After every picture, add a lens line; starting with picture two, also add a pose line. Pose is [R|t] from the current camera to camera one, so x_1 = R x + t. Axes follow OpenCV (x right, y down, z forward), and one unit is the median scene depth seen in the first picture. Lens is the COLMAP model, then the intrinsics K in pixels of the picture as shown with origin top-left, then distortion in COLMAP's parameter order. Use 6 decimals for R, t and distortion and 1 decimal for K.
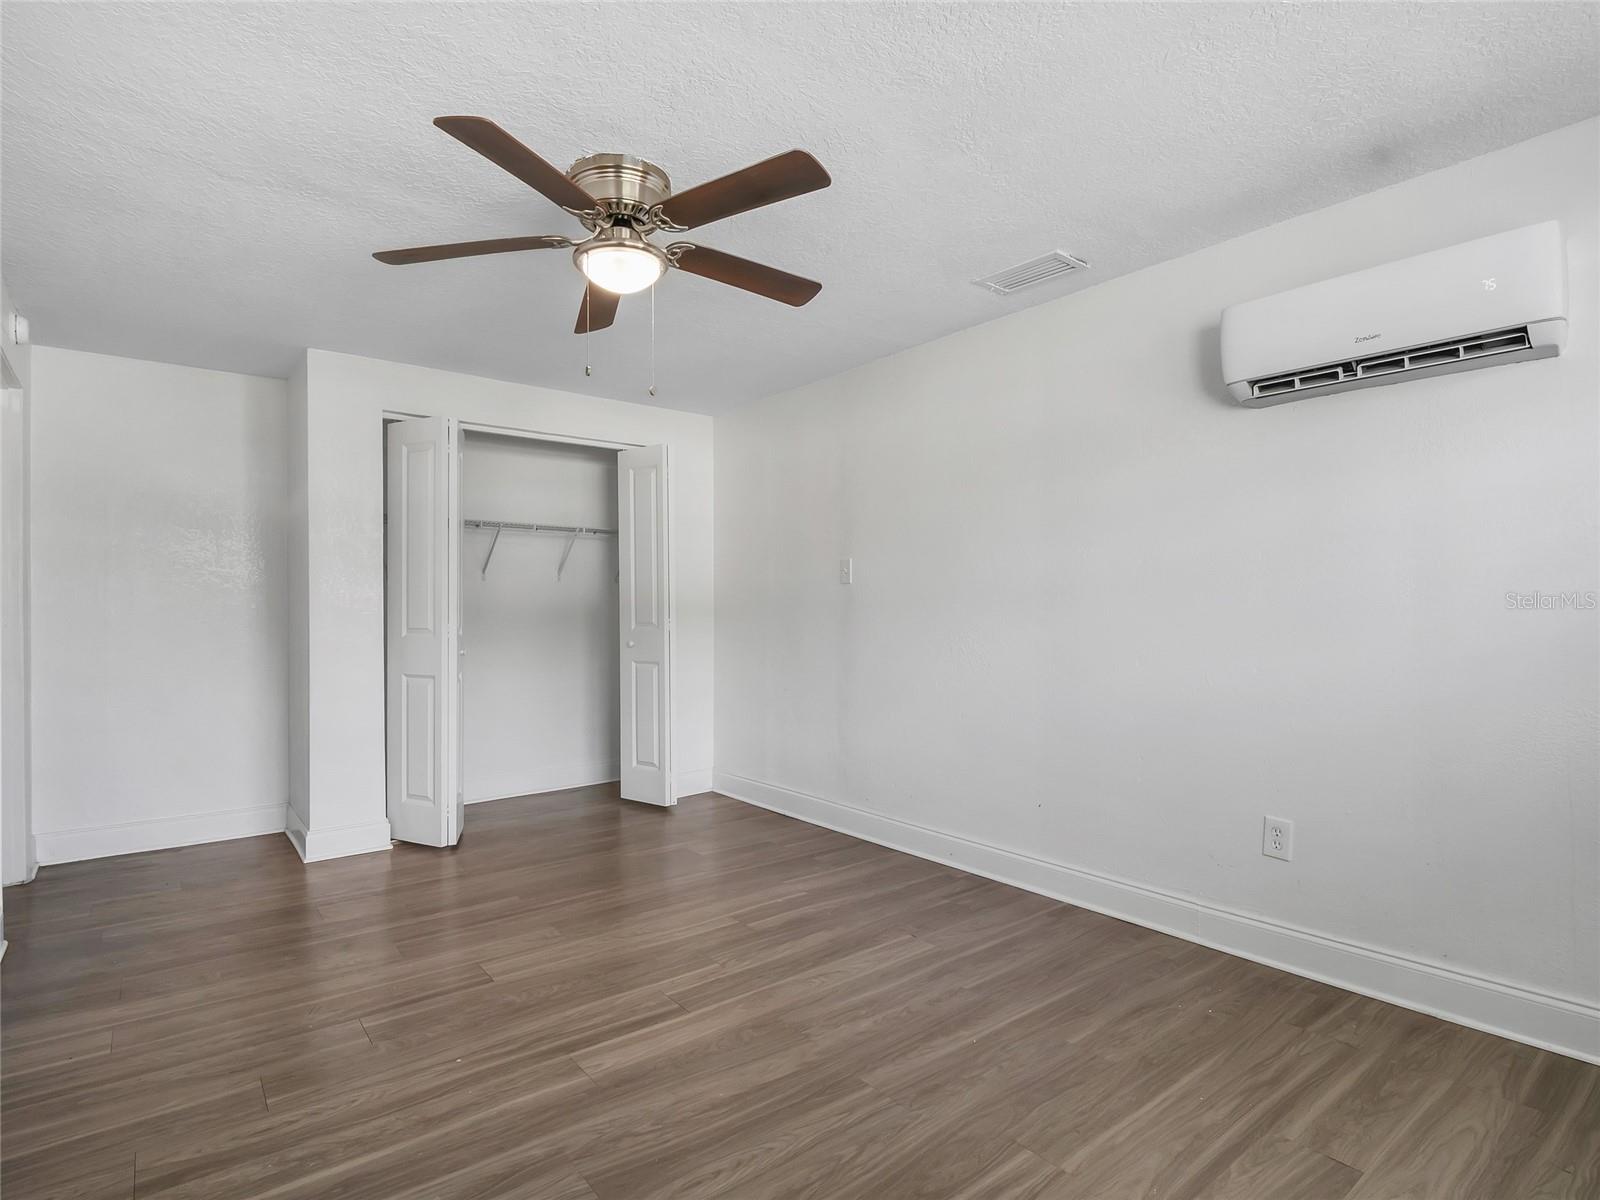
lens RADIAL K [[782.1, 0, 784.2], [0, 782.1, 610.1], [0, 0, 1]] dist [-0.010967, -0.000273]
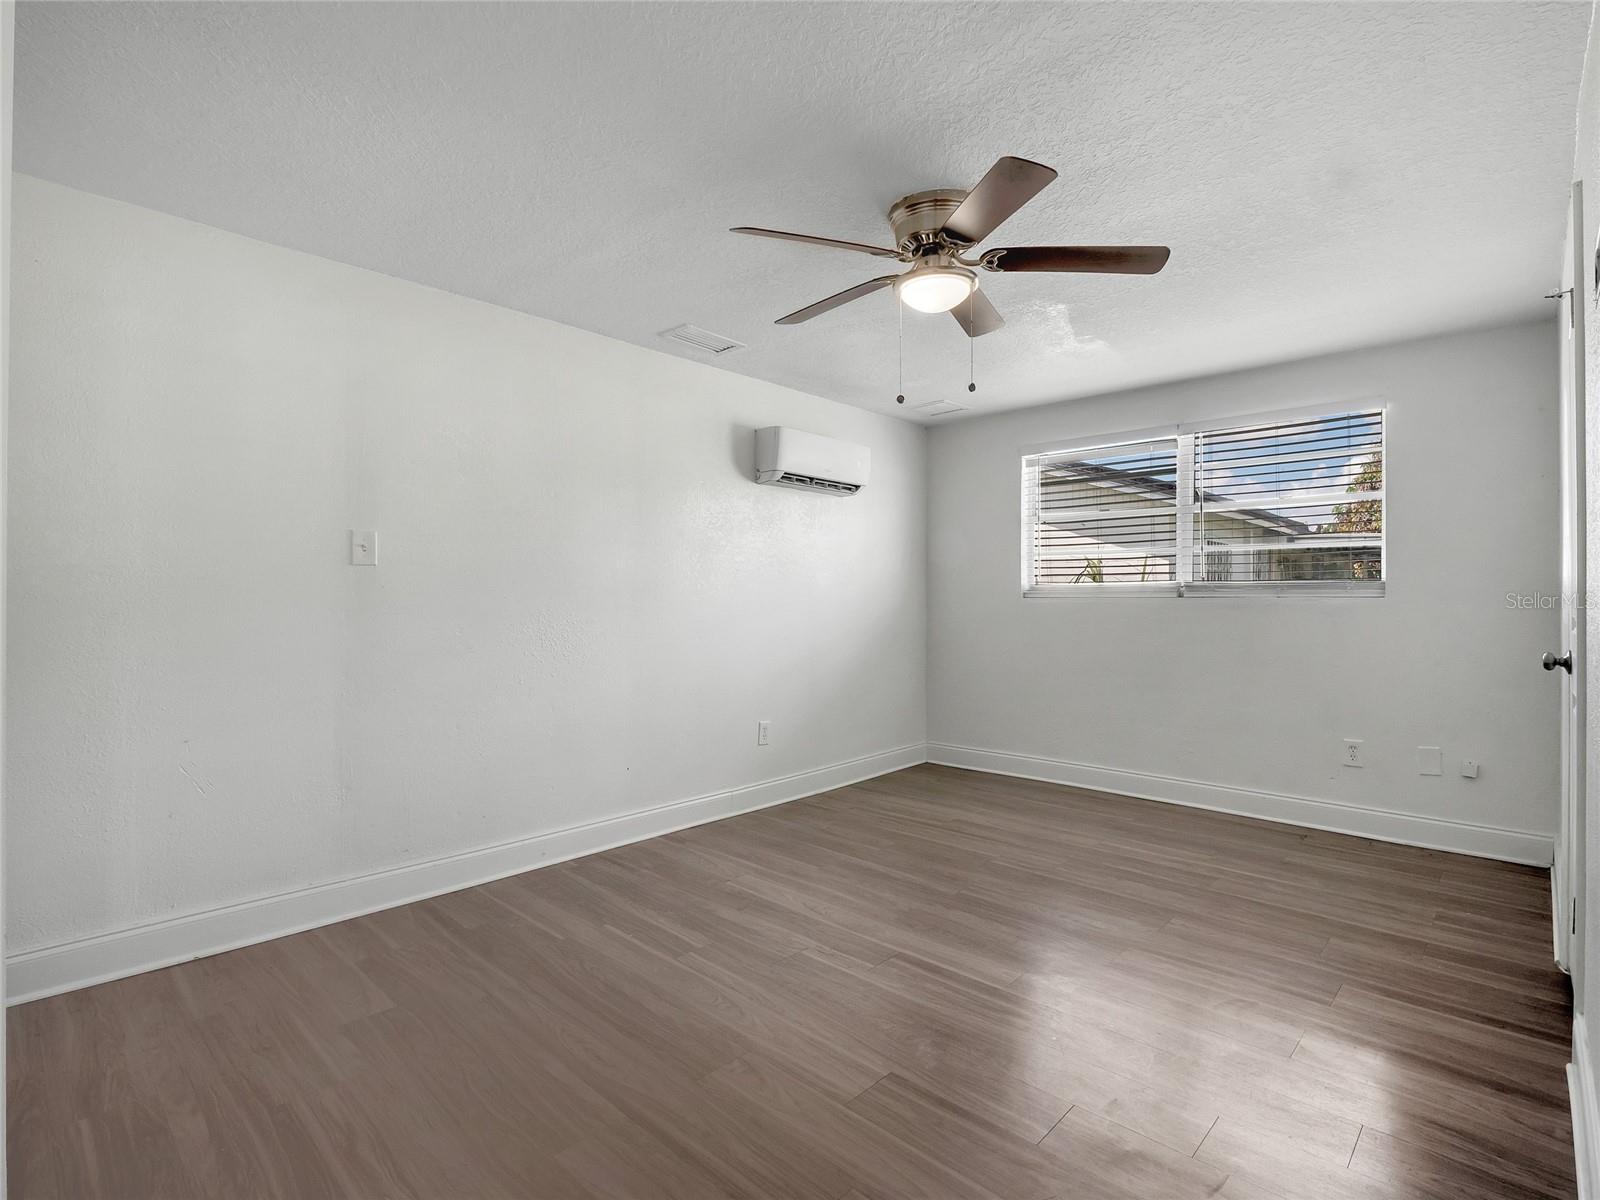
lens RADIAL K [[766.2, 0, 789.3], [0, 766.2, 594.9], [0, 0, 1]] dist [-0.009153, -0.000611]
pose [[-0.109661, 0.011444, 0.993903, -1.120864], [0.000165, 0.999934, -0.011495, 0.004214], [-0.993969, -0.001097, -0.109656, 1.178055]]
